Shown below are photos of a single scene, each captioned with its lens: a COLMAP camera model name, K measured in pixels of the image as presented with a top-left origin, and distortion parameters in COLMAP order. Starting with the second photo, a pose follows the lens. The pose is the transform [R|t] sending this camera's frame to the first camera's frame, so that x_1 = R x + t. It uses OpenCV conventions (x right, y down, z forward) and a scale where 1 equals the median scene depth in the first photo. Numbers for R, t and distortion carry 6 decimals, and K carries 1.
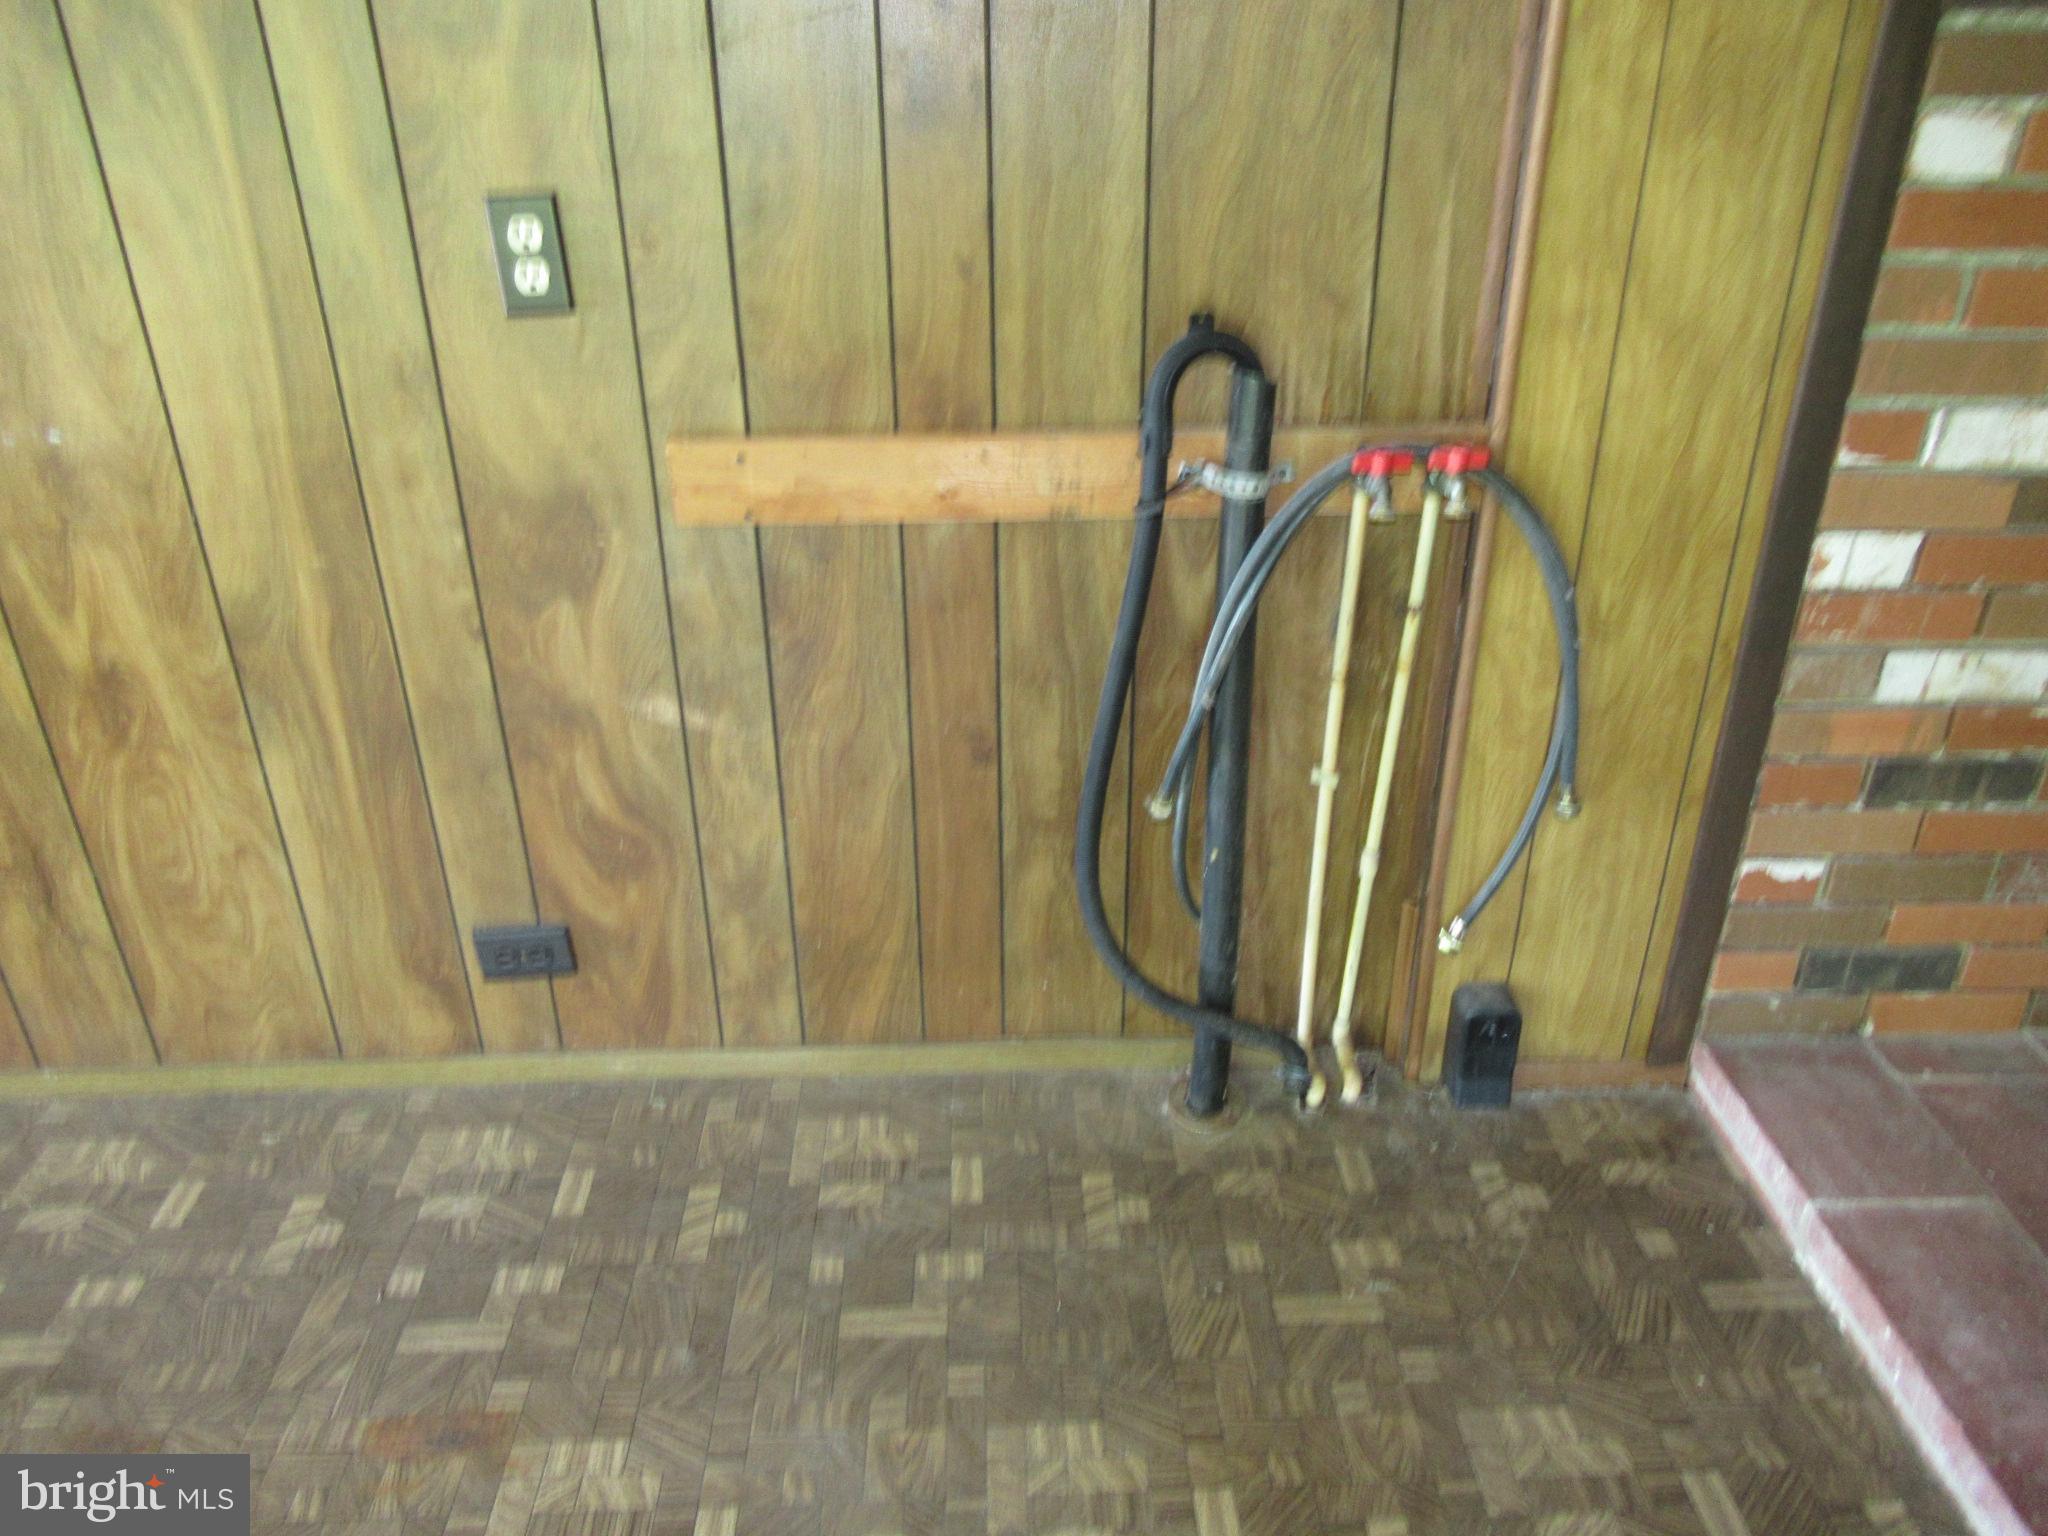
lens RADIAL K [[1506.9, 0, 1024.0], [0, 1506.9, 768.0], [0, 0, 1]] dist [-0.002007, -0.006276]
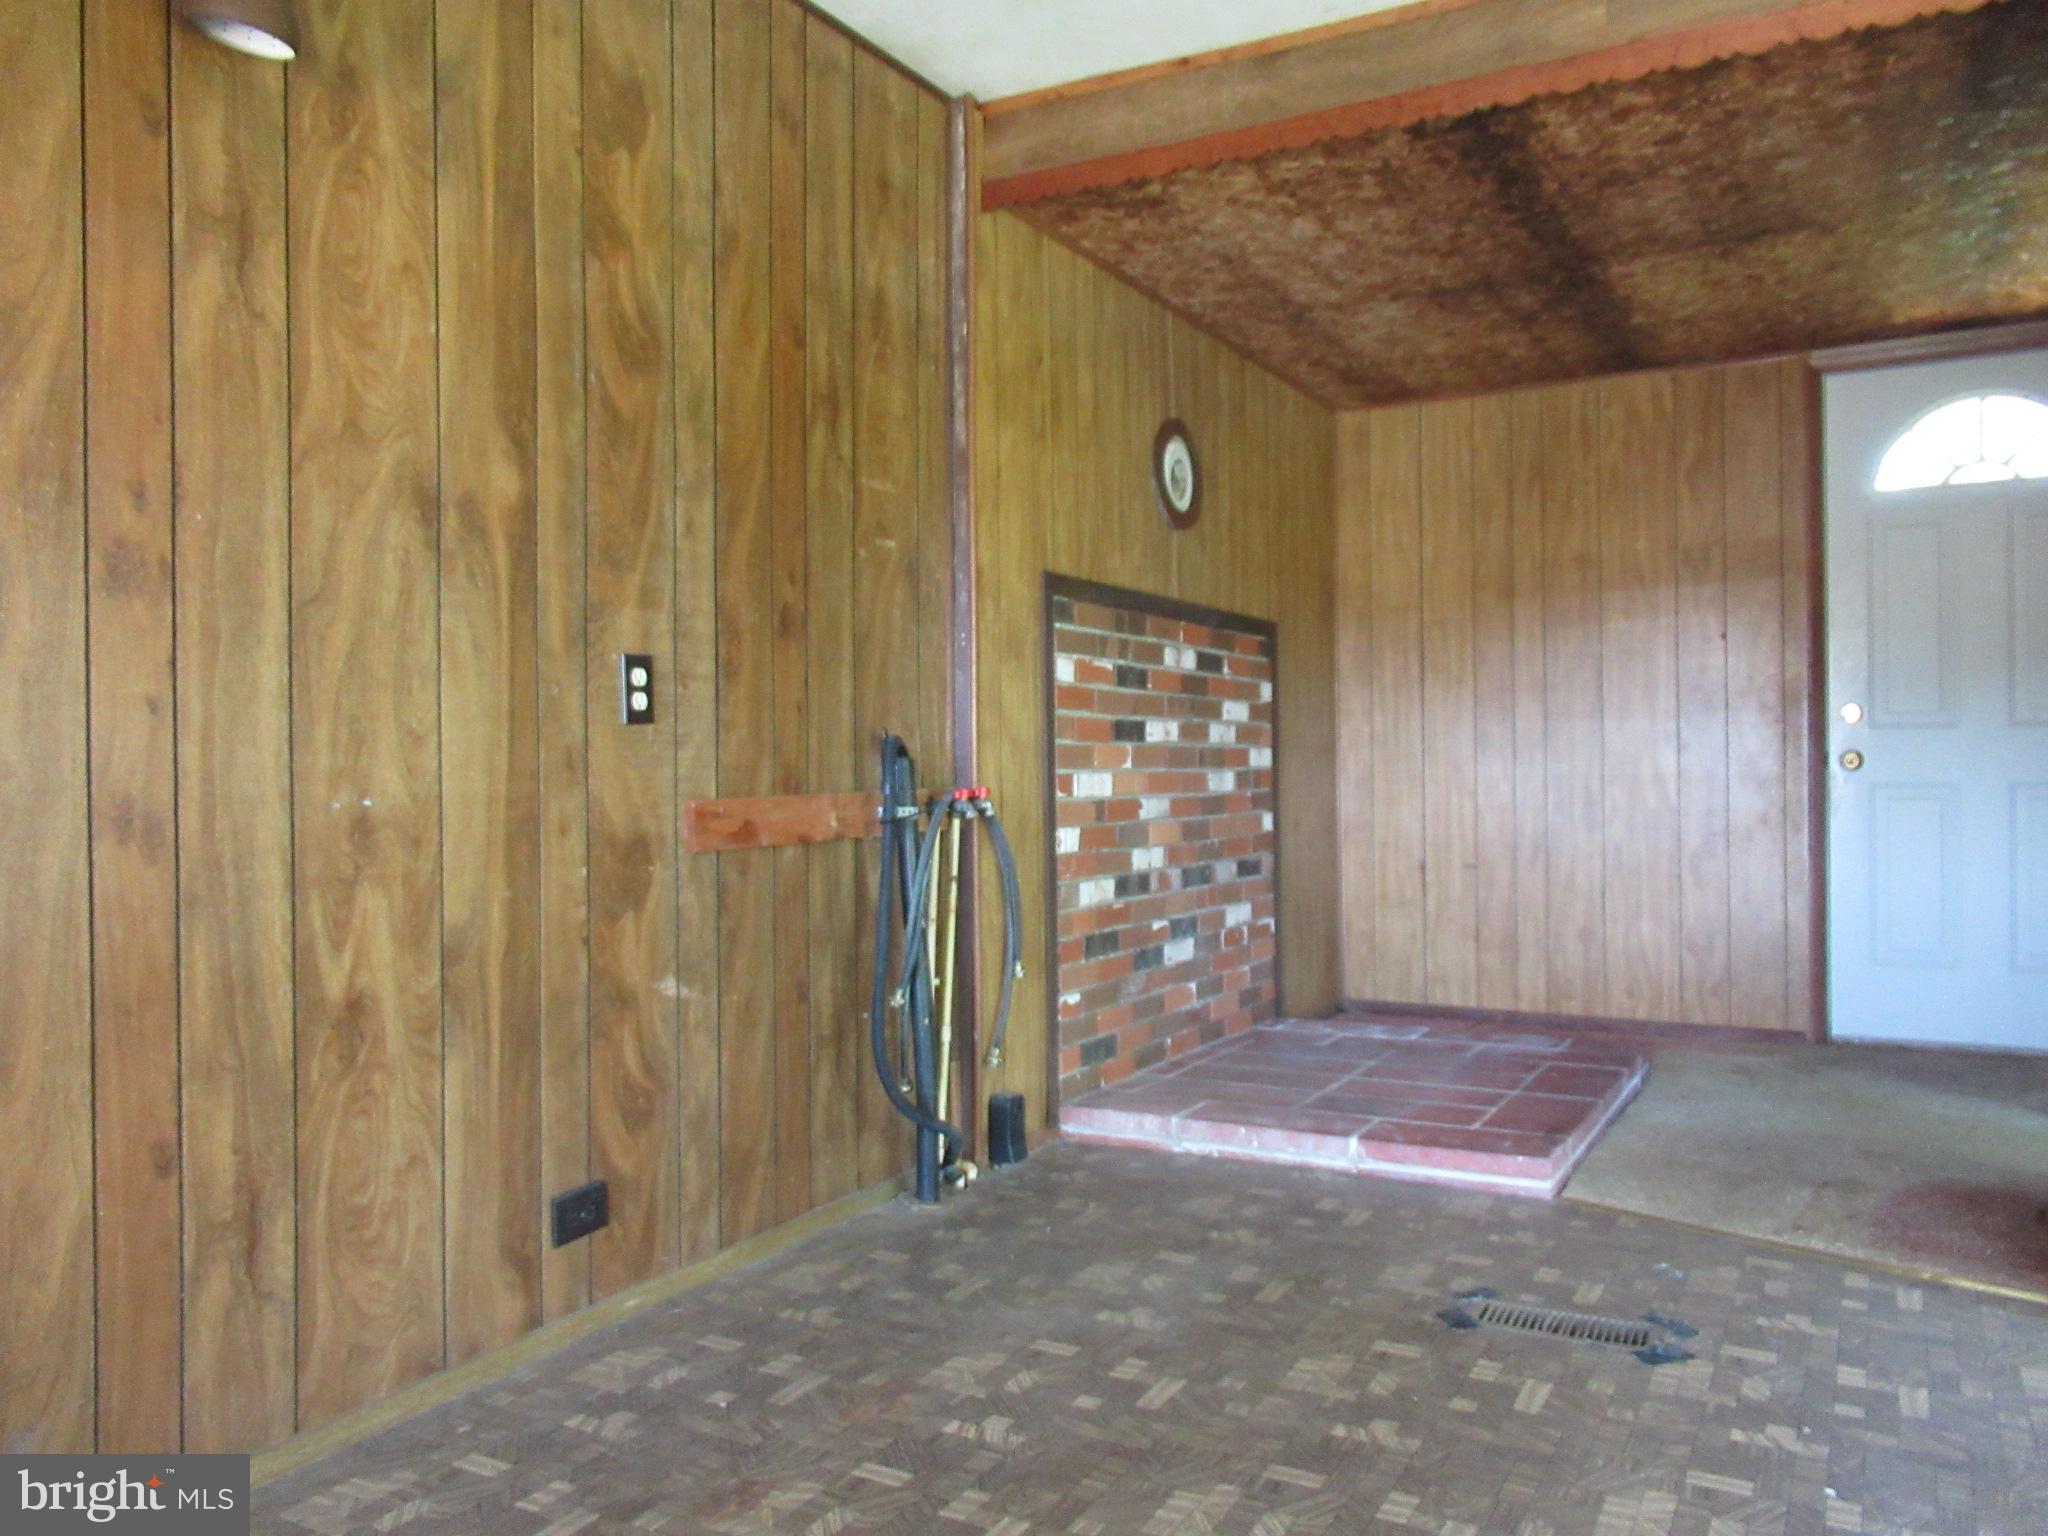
lens RADIAL K [[1492.1, 0, 1024.0], [0, 1492.1, 768.0], [0, 0, 1]] dist [-0.050798, -0.003167]
pose [[0.516943, 0.000114, 0.856020, -1.297774], [0.402785, 0.882350, -0.243356, 0.264917], [-0.755337, 0.470593, 0.456079, -0.026295]]
